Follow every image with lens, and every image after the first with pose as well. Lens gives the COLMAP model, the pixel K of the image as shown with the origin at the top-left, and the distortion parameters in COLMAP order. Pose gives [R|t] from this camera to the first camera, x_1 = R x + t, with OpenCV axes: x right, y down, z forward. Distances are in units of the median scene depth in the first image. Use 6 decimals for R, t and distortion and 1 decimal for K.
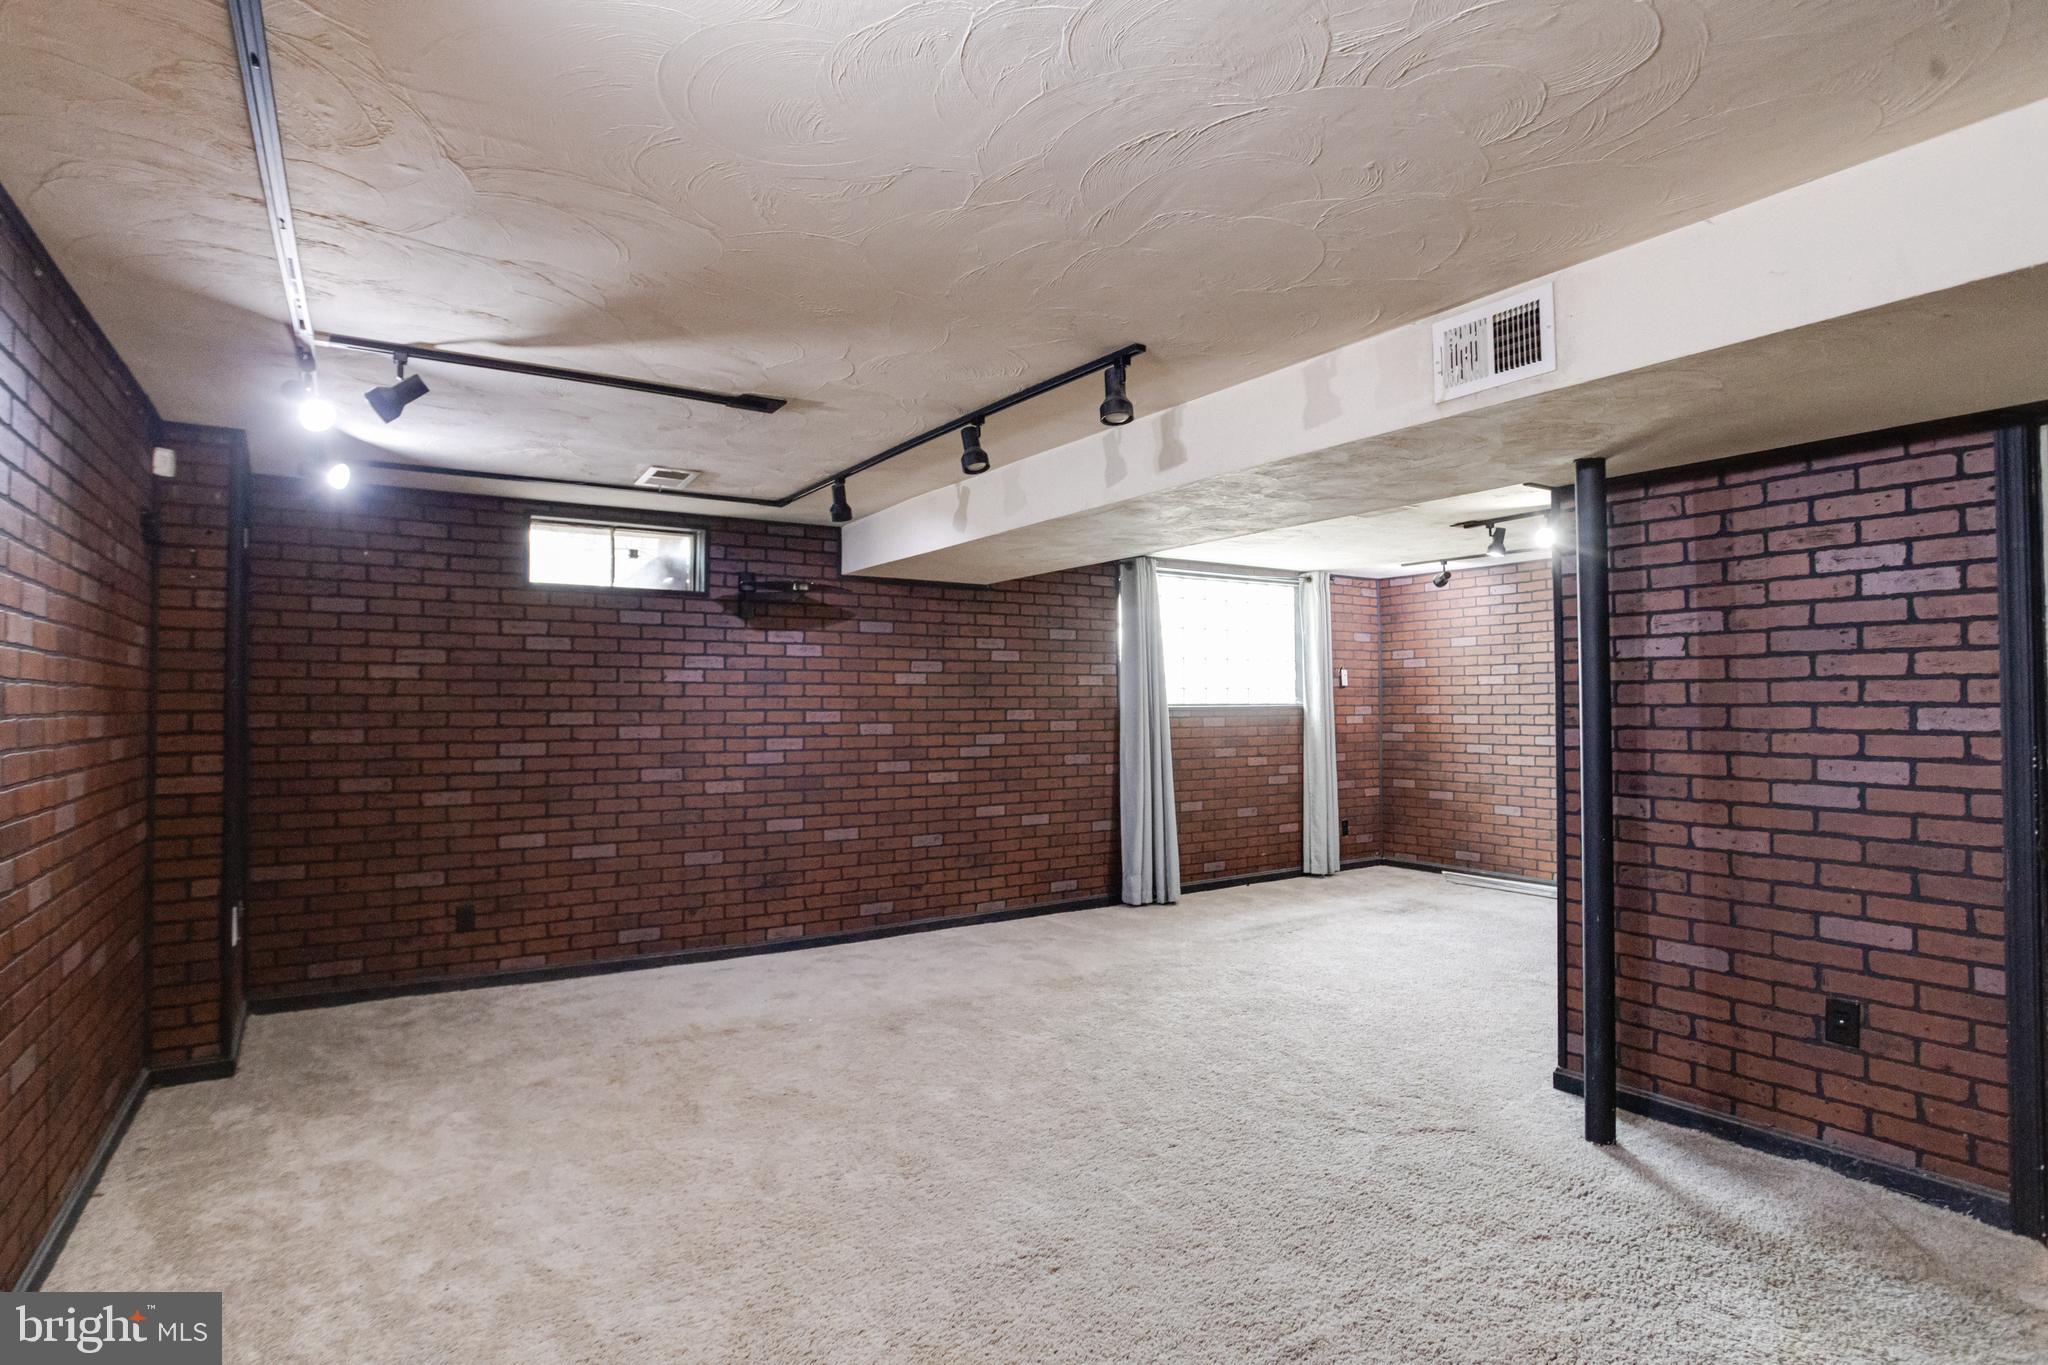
lens RADIAL K [[1026.3, 0, 1003.0], [0, 1026.3, 684.5], [0, 0, 1]] dist [-0.053867, 0.025151]
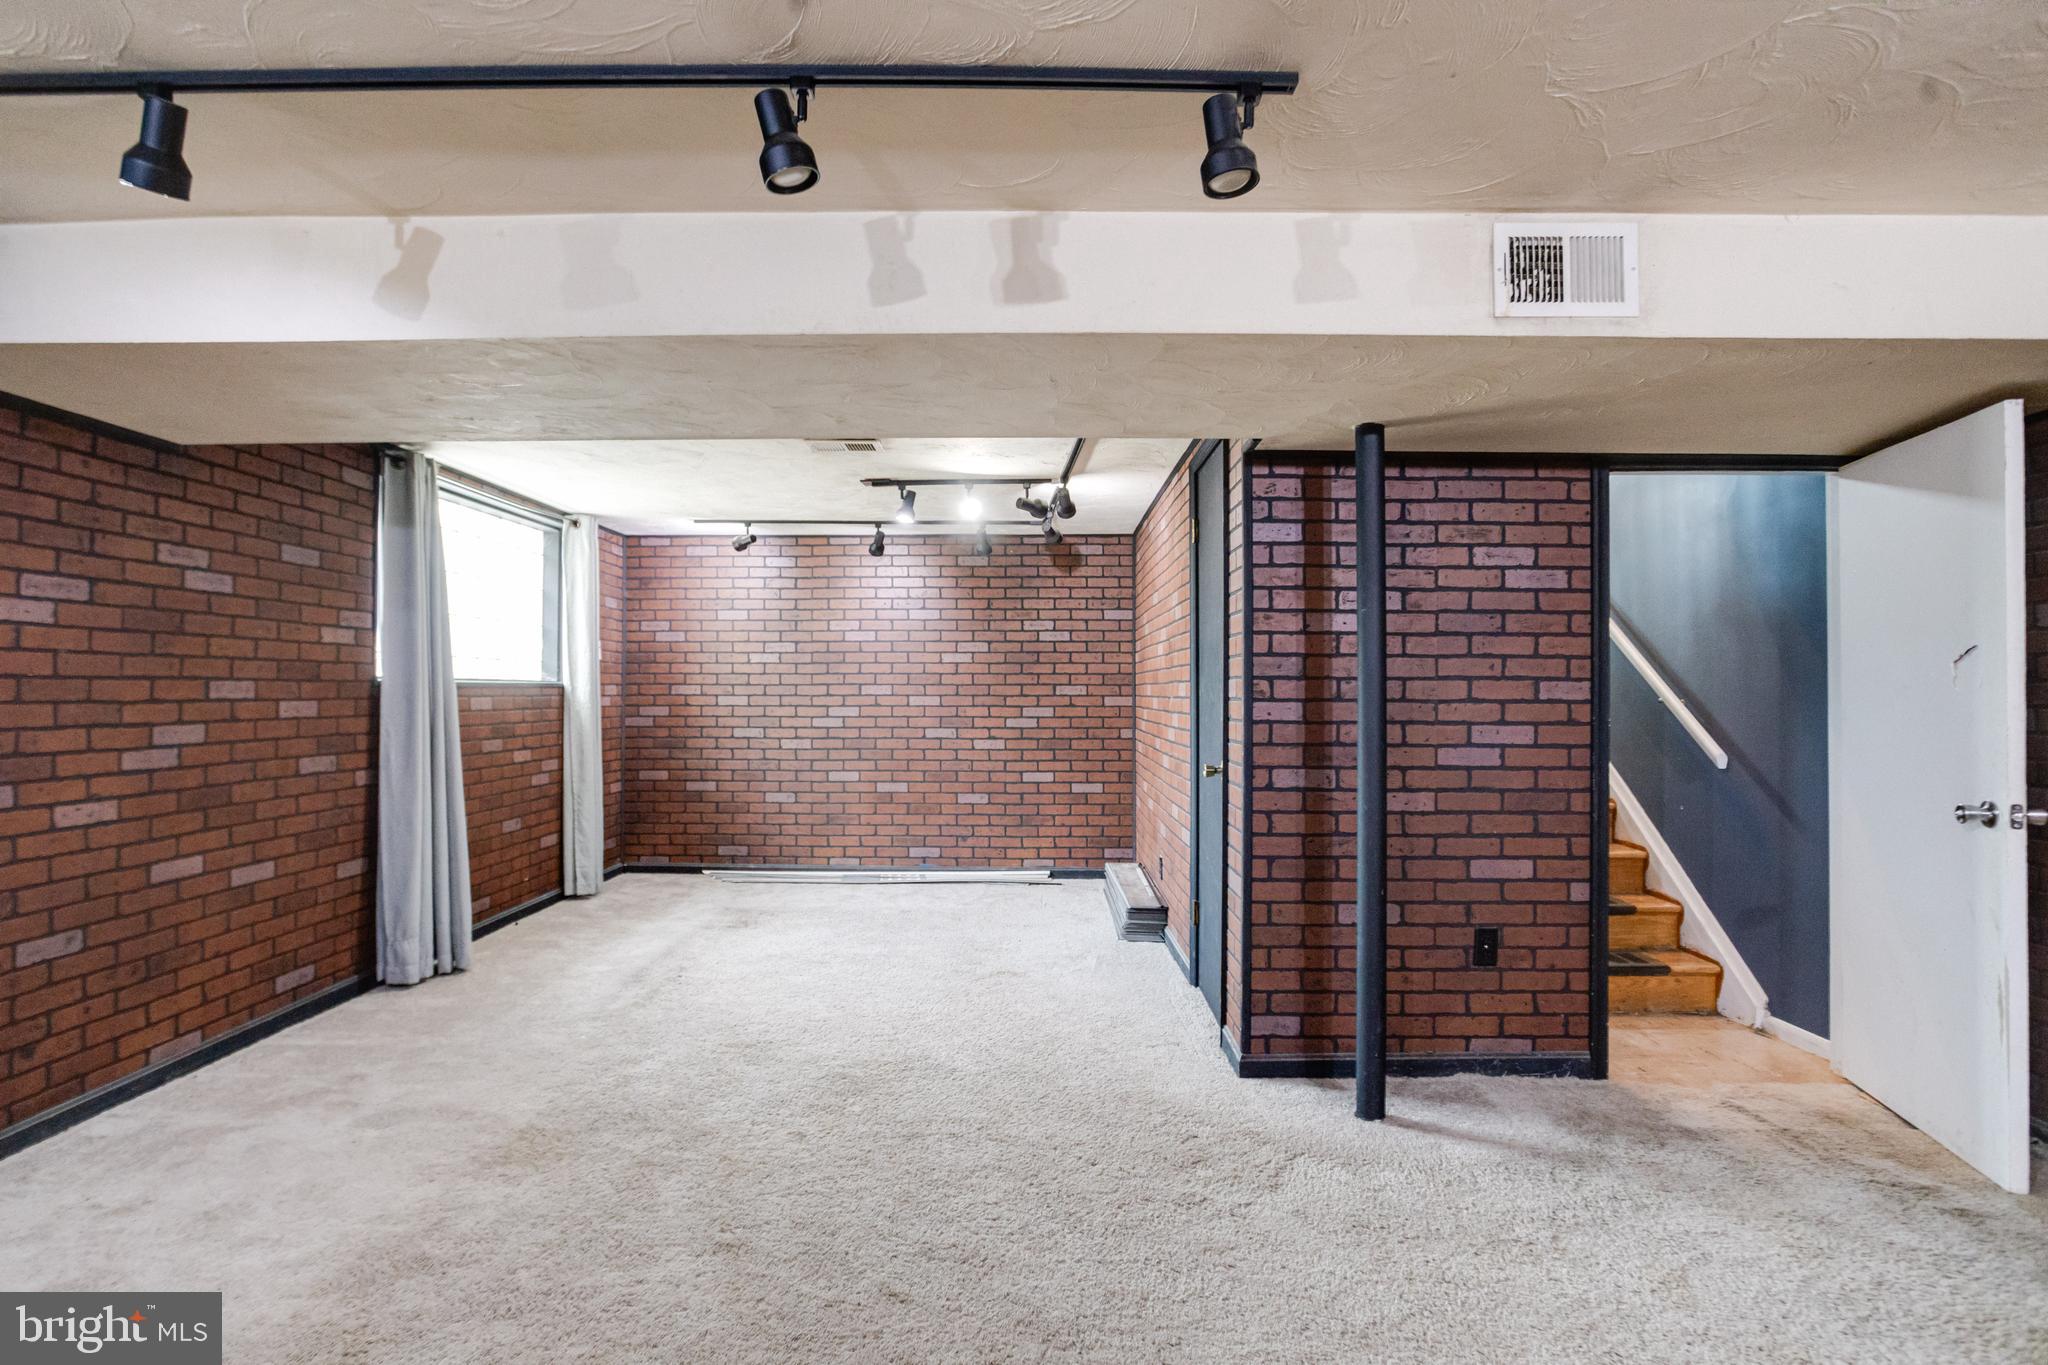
lens RADIAL K [[1026.3, 0, 1003.0], [0, 1026.3, 684.5], [0, 0, 1]] dist [-0.053867, 0.025151]
pose [[0.556672, 0.012542, 0.830638, -0.216561], [-0.022641, 0.999744, 0.000078, 0.018199], [-0.830424, -0.018849, 0.556813, 0.368799]]
